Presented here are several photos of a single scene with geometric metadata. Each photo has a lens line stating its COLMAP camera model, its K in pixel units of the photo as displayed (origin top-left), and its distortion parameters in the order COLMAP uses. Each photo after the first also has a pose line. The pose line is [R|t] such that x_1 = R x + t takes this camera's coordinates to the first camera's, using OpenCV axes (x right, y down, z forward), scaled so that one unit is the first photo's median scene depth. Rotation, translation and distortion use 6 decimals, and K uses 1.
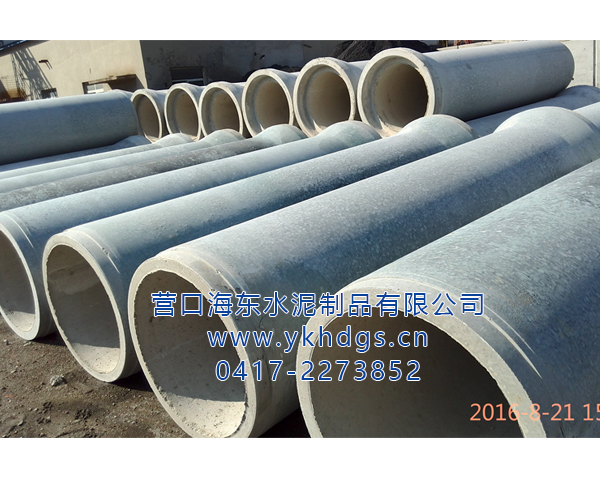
lens RADIAL K [[620.4, 0, 300.0], [0, 620.4, 239.0], [0, 0, 1]] dist [0.143880, -0.314883]
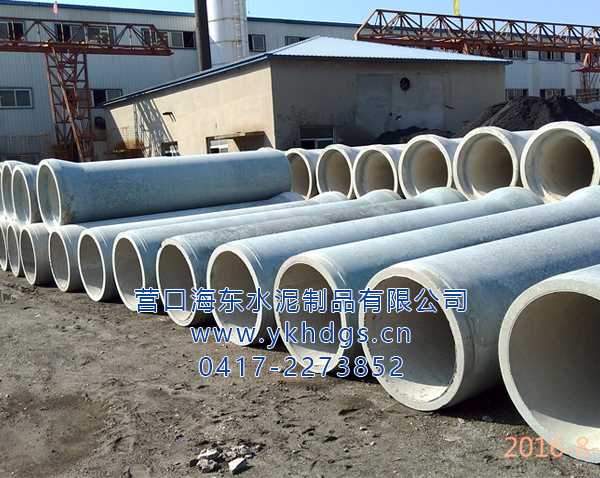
lens RADIAL K [[731.8, 0, 300.0], [0, 731.8, 239.0], [0, 0, 1]] dist [0.107030, -0.062064]
pose [[0.984123, 0.067399, -0.164194, -0.050758], [-0.085802, 0.990475, -0.107692, 0.050402], [0.155372, 0.120071, 0.980532, -0.213027]]
